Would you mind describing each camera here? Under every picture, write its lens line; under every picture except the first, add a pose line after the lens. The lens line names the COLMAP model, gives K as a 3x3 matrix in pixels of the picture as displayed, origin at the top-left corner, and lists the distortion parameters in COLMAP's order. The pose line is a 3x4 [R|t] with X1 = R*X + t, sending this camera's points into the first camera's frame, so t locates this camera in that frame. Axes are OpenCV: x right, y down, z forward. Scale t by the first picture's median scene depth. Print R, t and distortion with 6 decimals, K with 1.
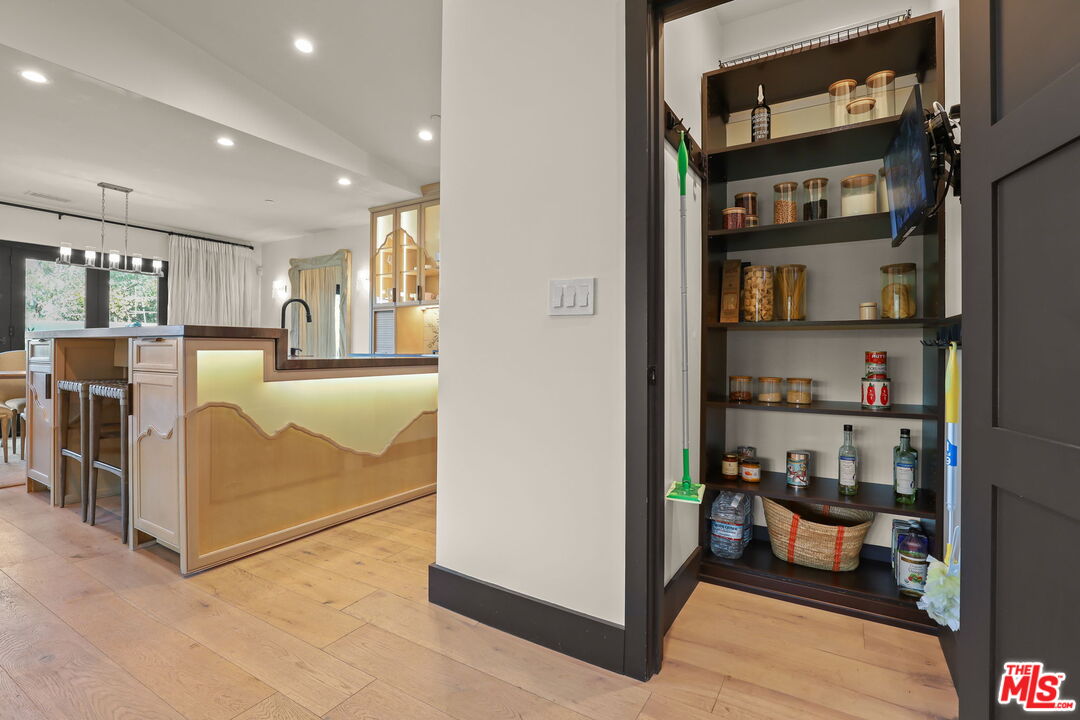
lens RADIAL K [[492.7, 0, 538.6], [0, 492.7, 352.0], [0, 0, 1]] dist [-0.022999, 0.000720]
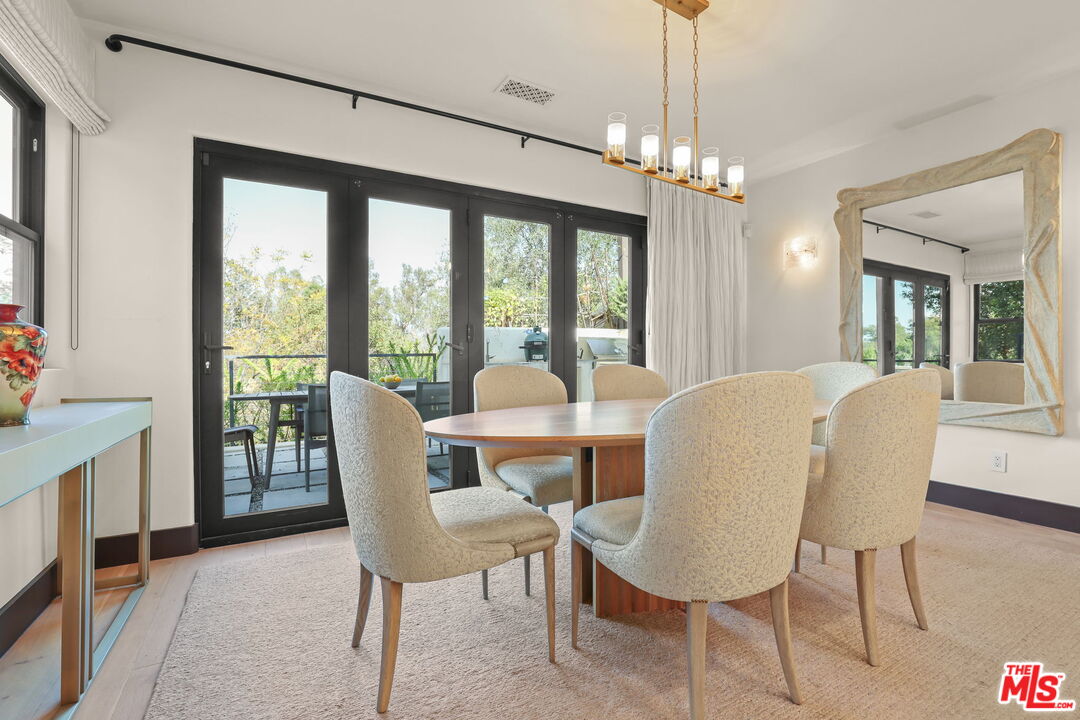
lens RADIAL K [[492.7, 0, 540.1], [0, 492.7, 361.9], [0, 0, 1]] dist [-0.022999, 0.000720]
pose [[0.860846, -0.002191, -0.508860, -0.524292], [0.004520, 0.999984, 0.003339, -0.005794], [0.508845, -0.005175, 0.860843, 0.375779]]
